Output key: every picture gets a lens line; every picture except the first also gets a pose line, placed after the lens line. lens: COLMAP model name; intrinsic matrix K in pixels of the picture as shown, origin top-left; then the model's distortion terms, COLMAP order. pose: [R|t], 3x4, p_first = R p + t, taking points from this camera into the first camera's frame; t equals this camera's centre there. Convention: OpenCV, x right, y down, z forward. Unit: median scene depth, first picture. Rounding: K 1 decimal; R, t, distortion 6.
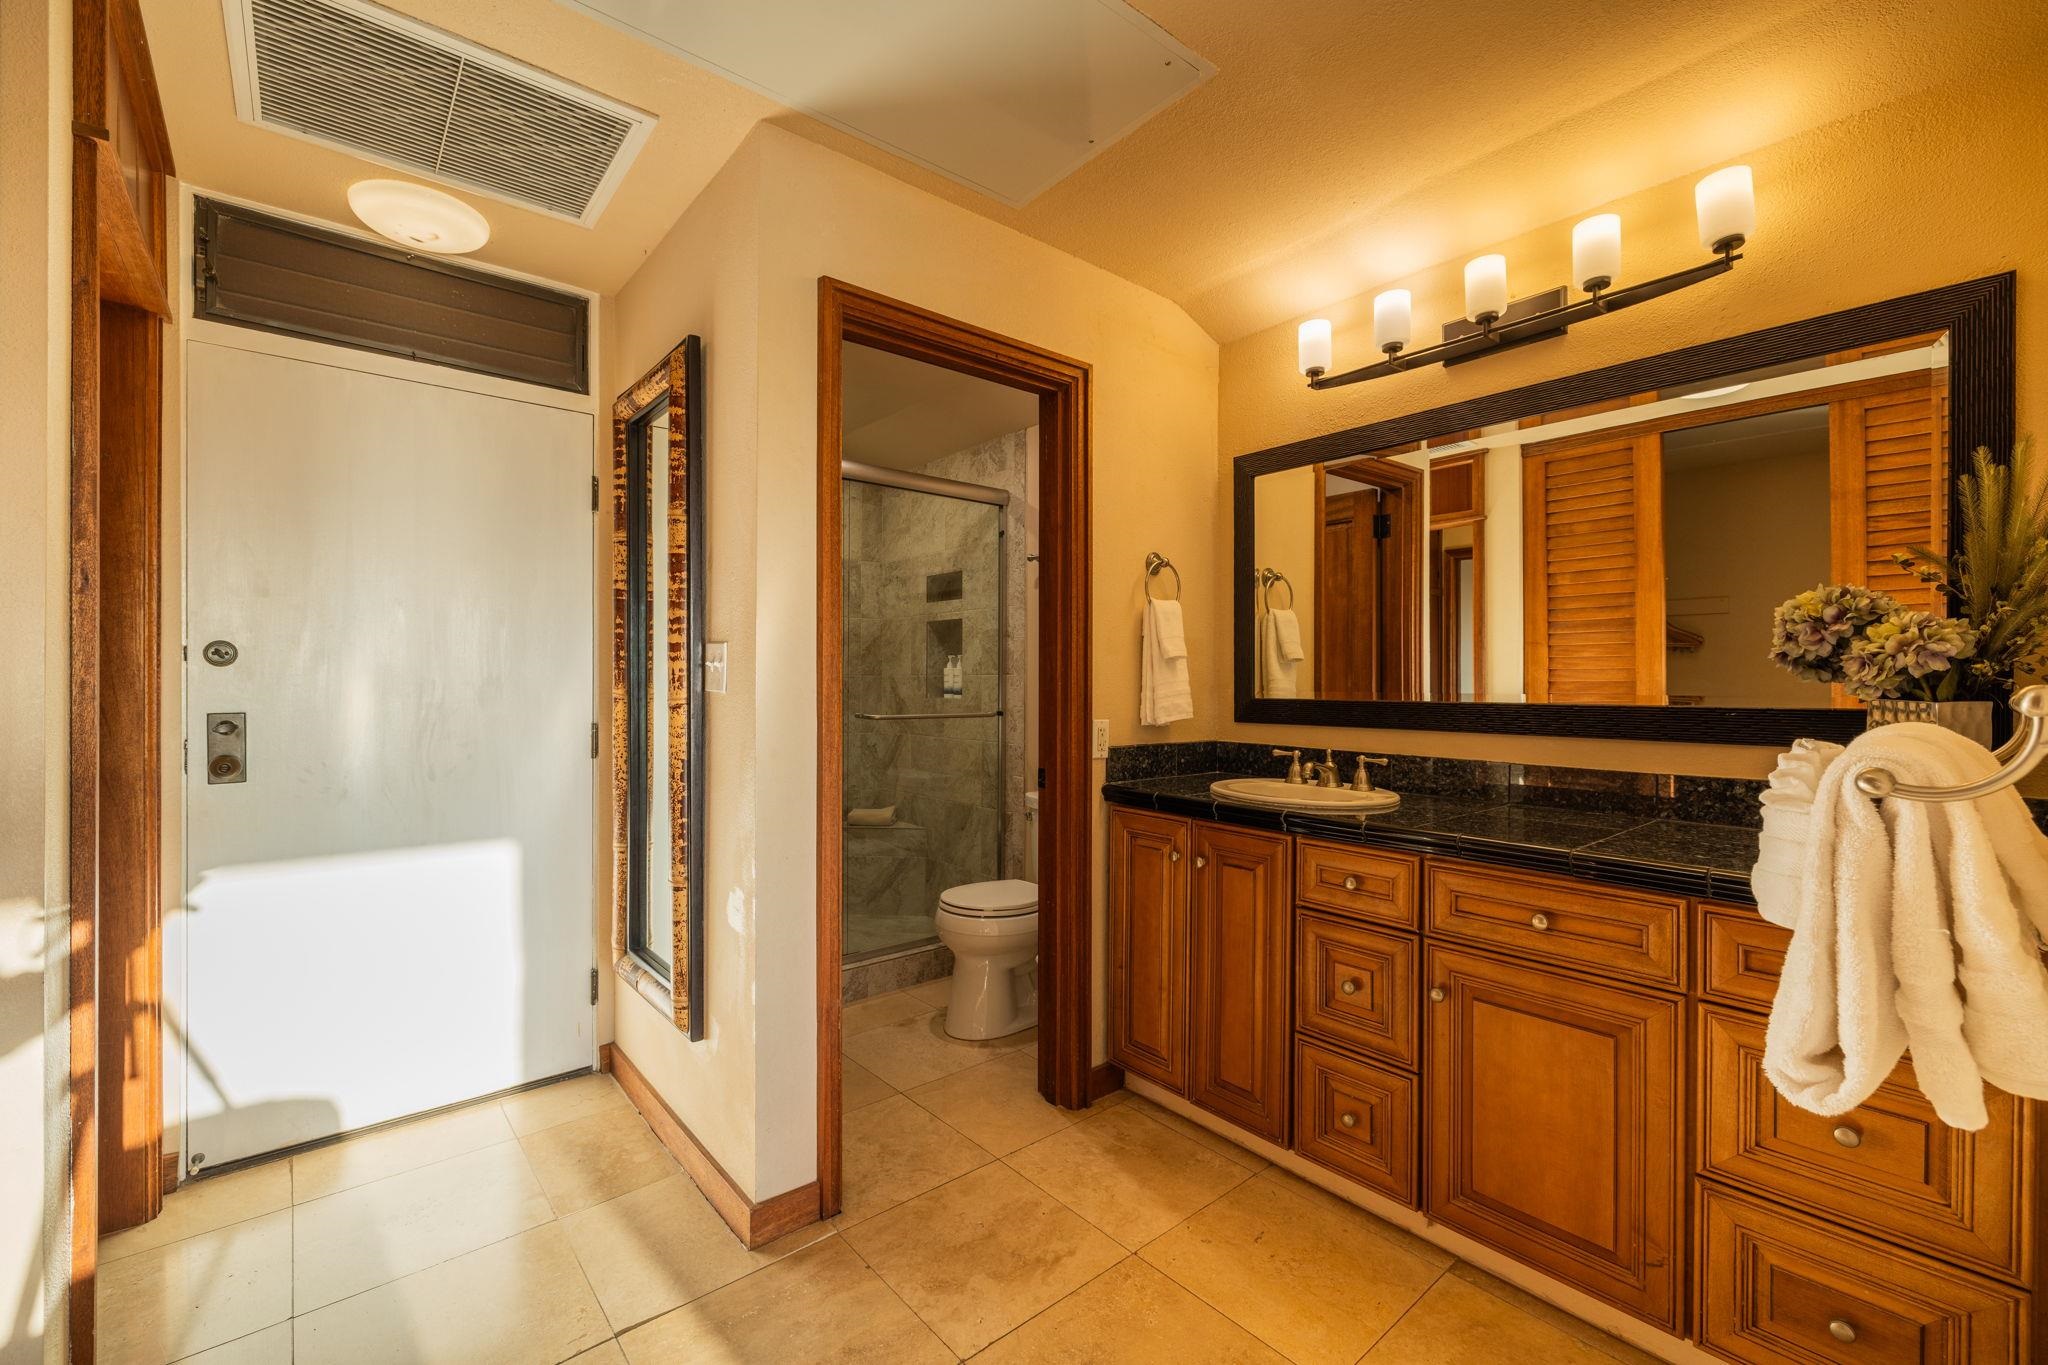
lens RADIAL K [[908.2, 0, 1075.7], [0, 908.2, 678.2], [0, 0, 1]] dist [-0.006065, 0.001979]
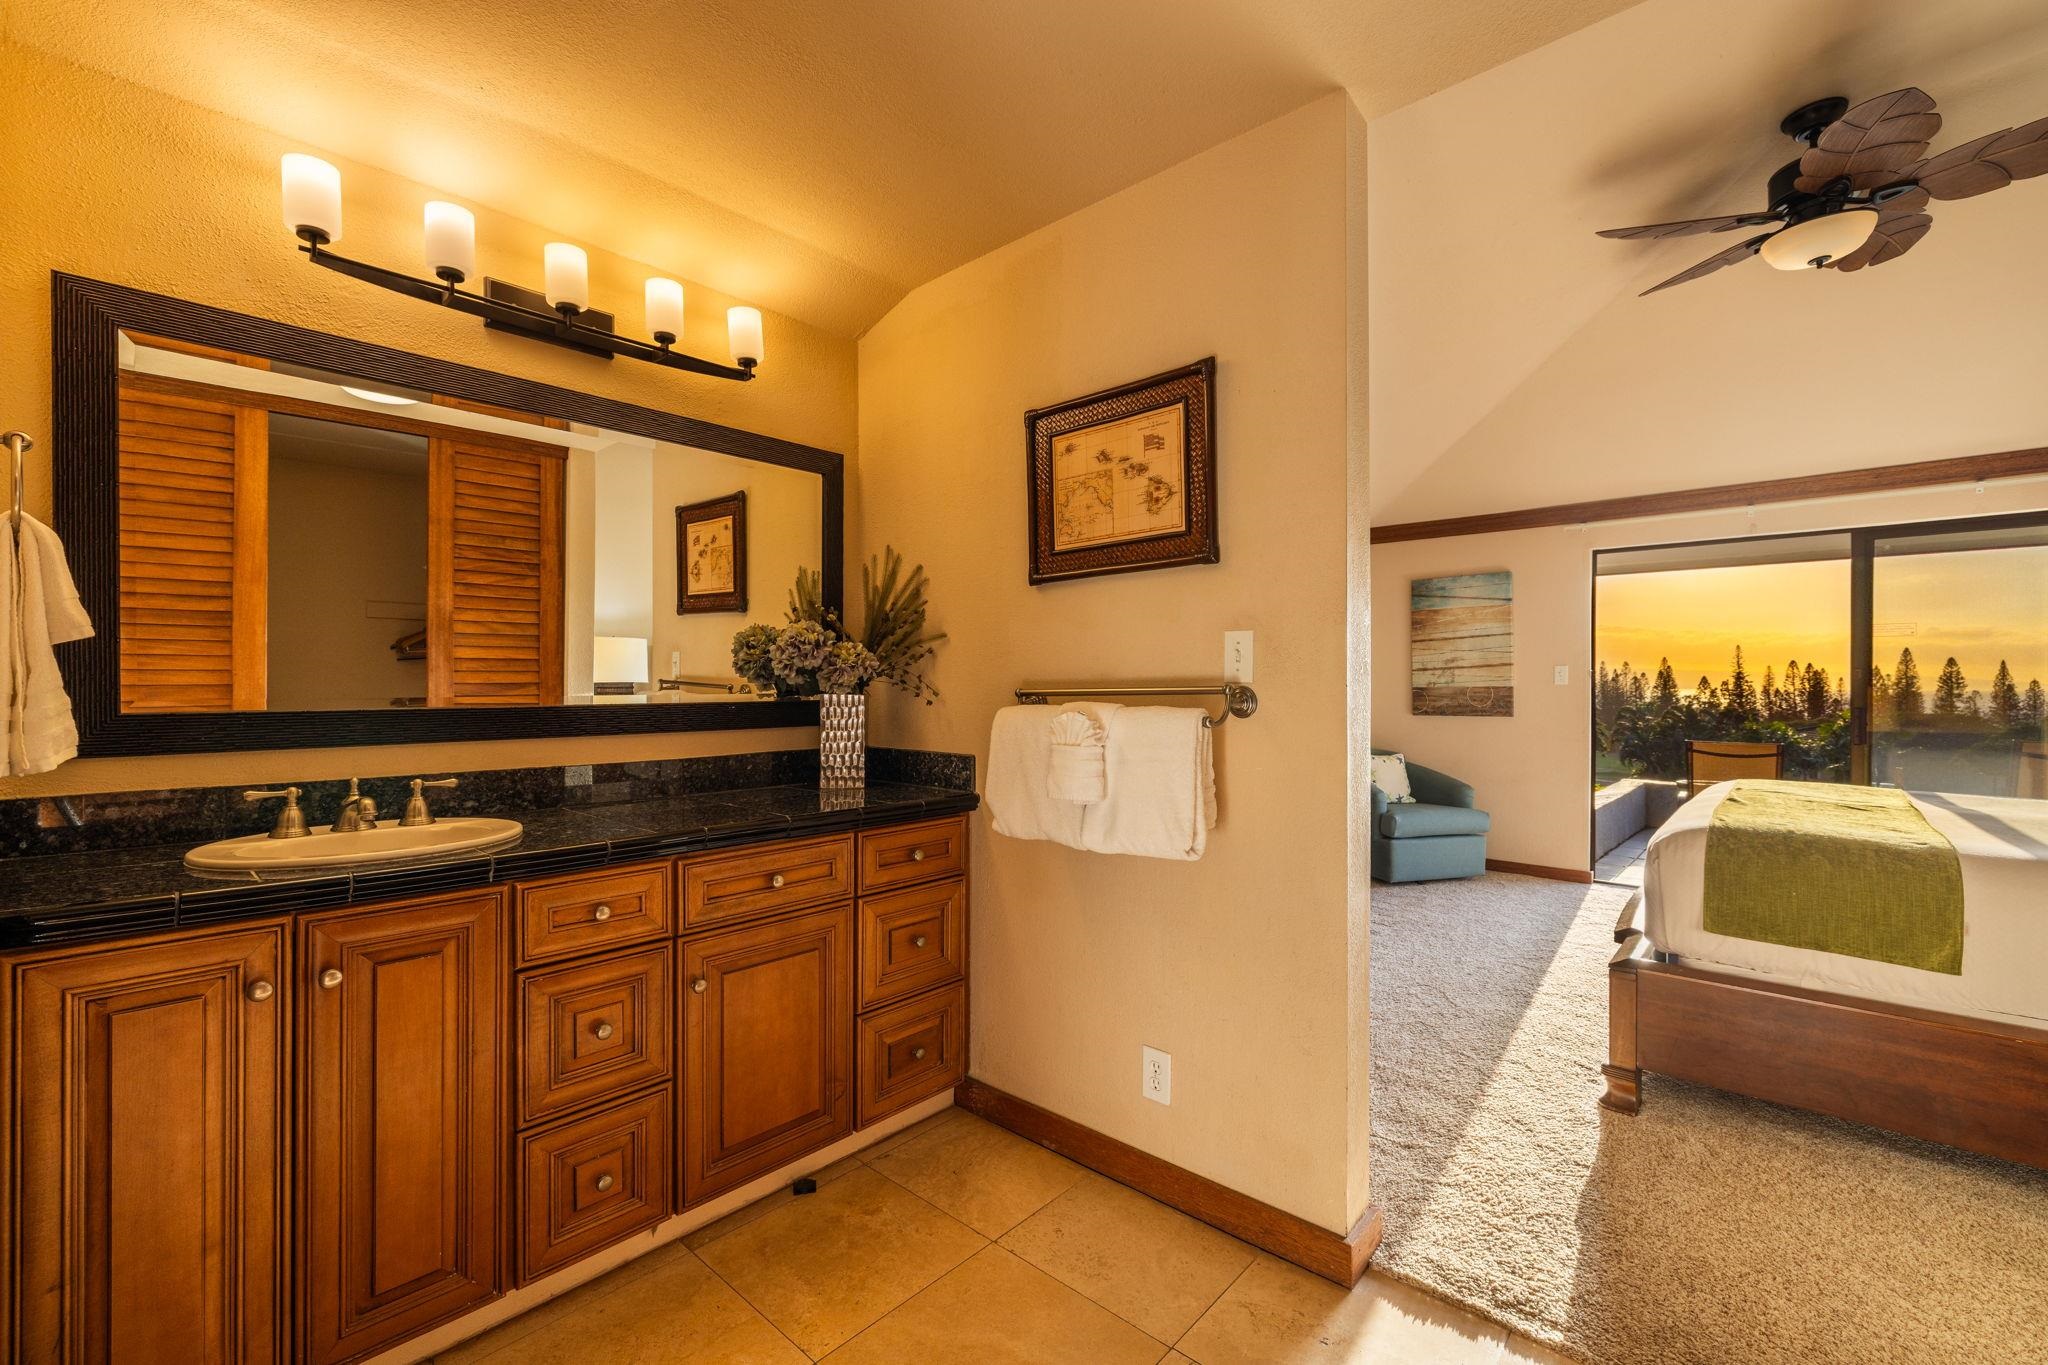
lens RADIAL K [[908.2, 0, 980.9], [0, 908.2, 681.9], [0, 0, 1]] dist [-0.006065, 0.001979]
pose [[-0.126044, 0.000496, 0.992025, -0.567571], [-0.002729, 0.999996, -0.000847, 0.001438], [-0.992021, -0.002814, -0.126042, 0.688083]]
